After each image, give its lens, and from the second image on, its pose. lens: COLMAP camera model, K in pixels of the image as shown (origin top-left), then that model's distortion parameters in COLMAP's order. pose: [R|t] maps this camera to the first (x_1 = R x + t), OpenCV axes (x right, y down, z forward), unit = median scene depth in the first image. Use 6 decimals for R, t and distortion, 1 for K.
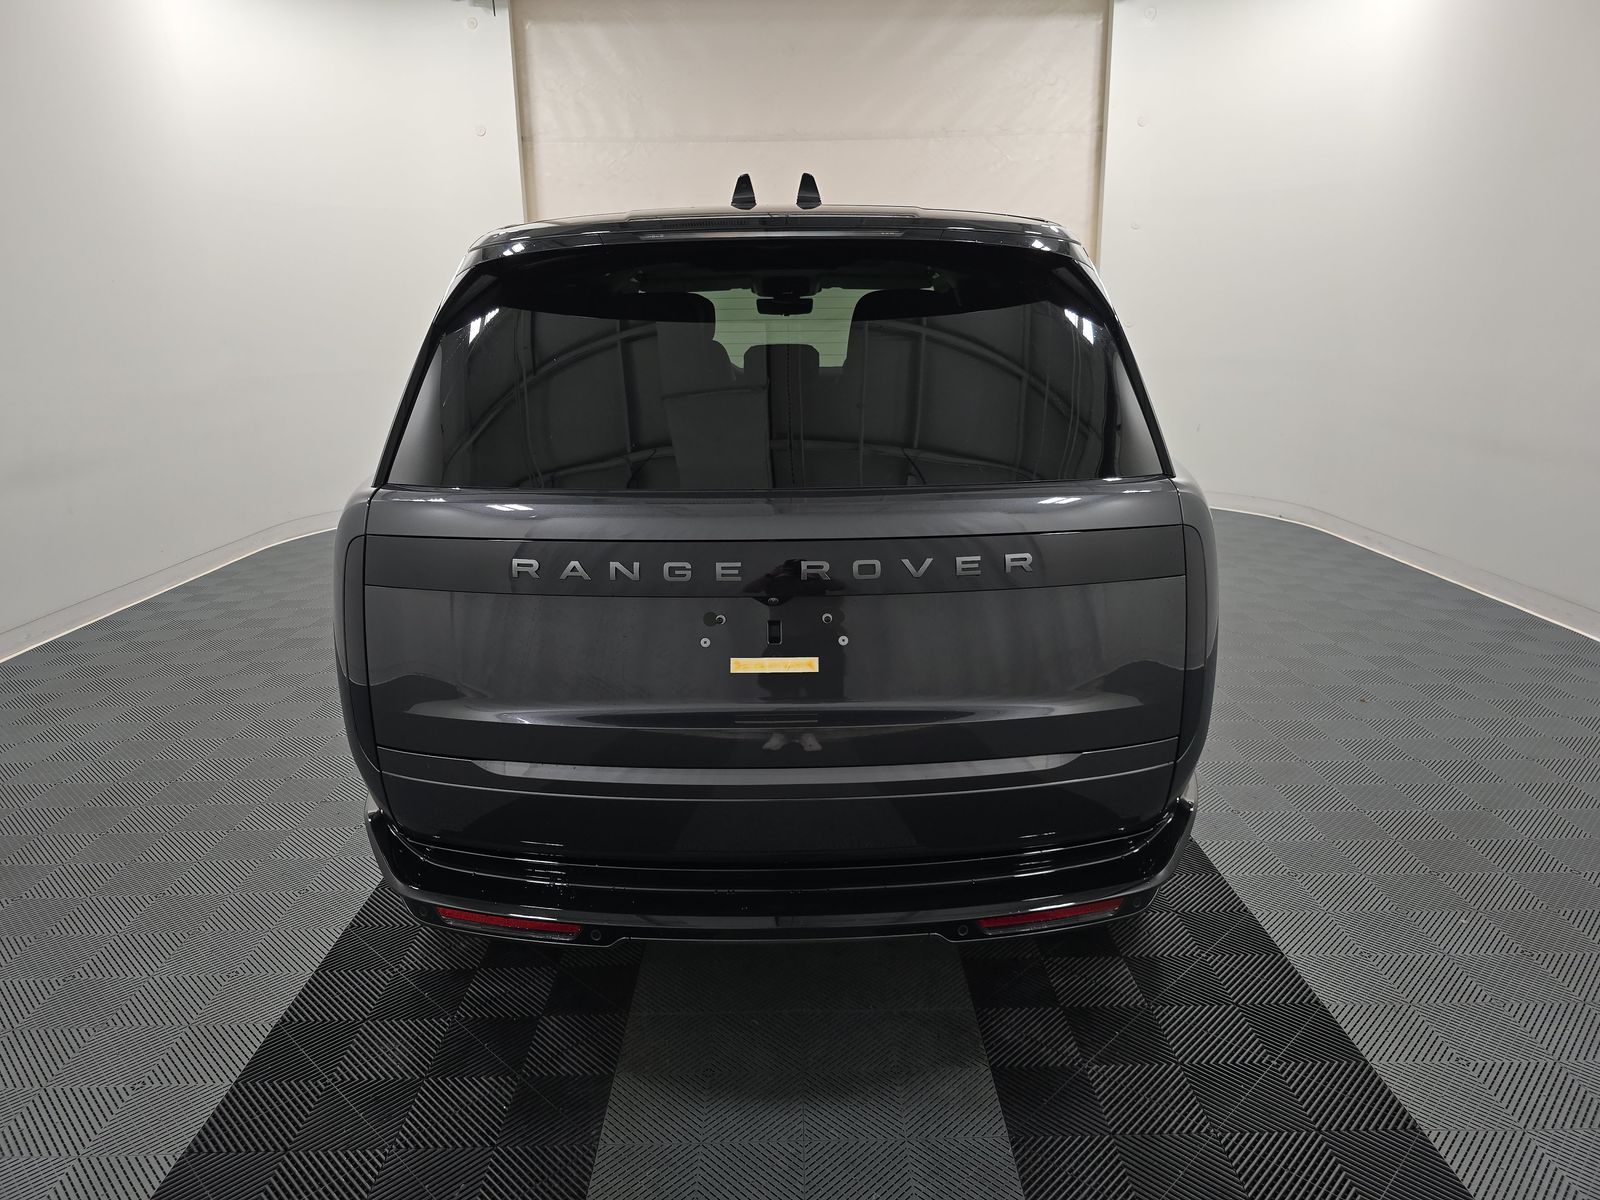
lens RADIAL K [[1101.8, 0, 800.0], [0, 1101.8, 600.0], [0, 0, 1]] dist [-0.003974, -0.002518]
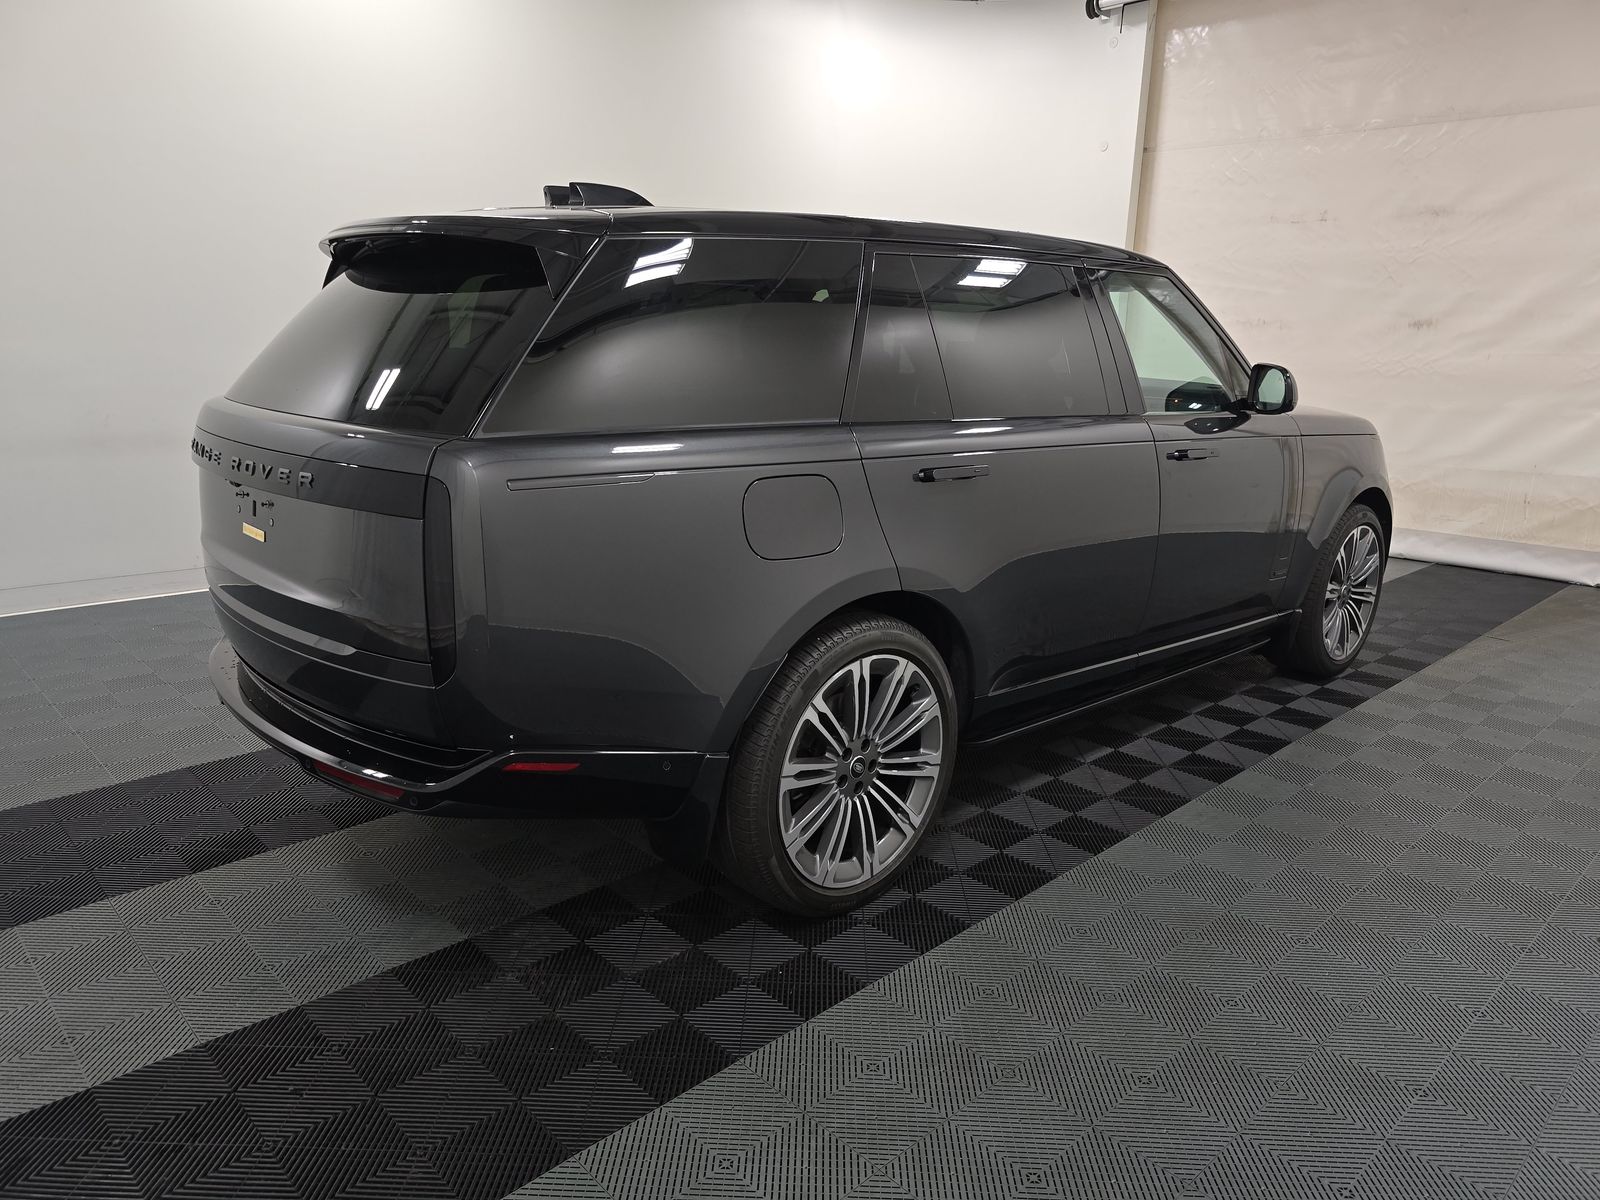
lens RADIAL K [[1101.8, 0, 800.0], [0, 1101.8, 600.0], [0, 0, 1]] dist [-0.003974, -0.002518]
pose [[0.667668, 0.182512, -0.721740, 1.195422], [-0.197886, 0.978115, 0.064284, -0.069300], [0.717678, 0.099902, 0.689172, 0.427678]]
